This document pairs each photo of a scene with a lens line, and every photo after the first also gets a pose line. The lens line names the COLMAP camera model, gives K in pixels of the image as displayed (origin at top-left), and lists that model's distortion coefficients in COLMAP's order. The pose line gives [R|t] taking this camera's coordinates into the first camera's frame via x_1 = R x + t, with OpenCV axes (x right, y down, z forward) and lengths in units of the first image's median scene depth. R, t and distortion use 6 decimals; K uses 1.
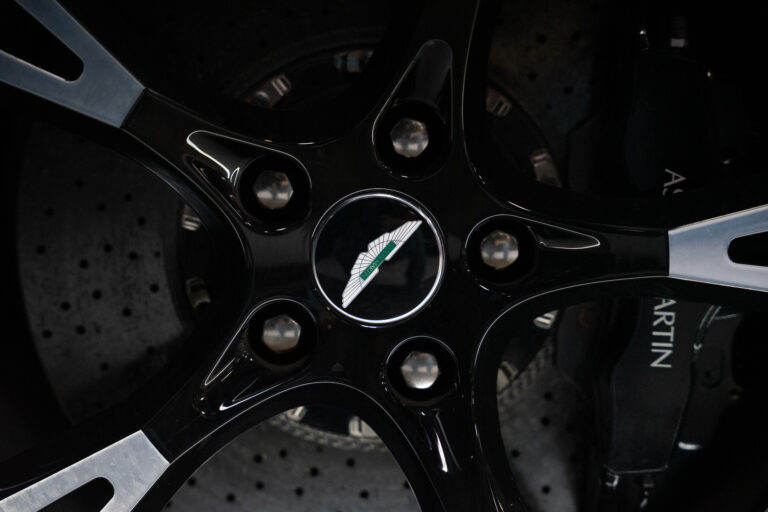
lens RADIAL K [[1288.9, 0, 380.0], [0, 1288.9, 253.1], [0, 0, 1]] dist [0.337135, 0.000000]
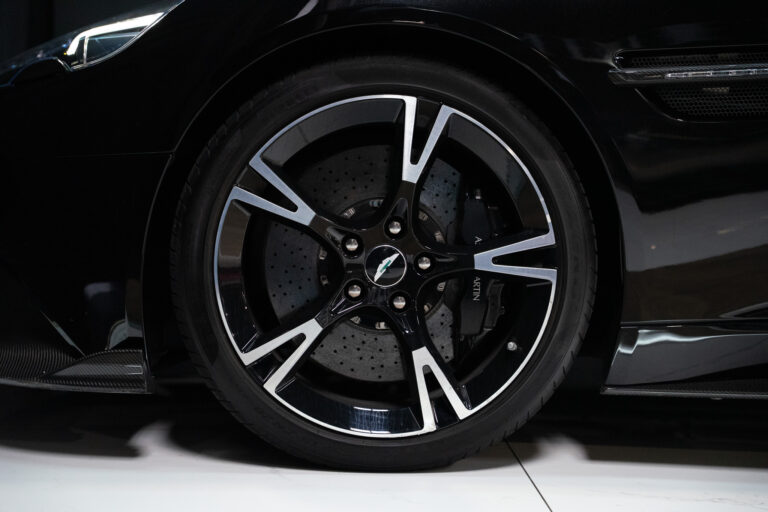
lens RADIAL K [[1325.2, 0, 382.8], [0, 1325.2, 255.3], [0, 0, 1]] dist [0.270268, 0.000000]
pose [[0.999537, -0.013709, 0.027157, -0.092418], [0.015842, 0.996673, -0.079949, 0.229817], [-0.025971, 0.080342, 0.996429, -2.152337]]
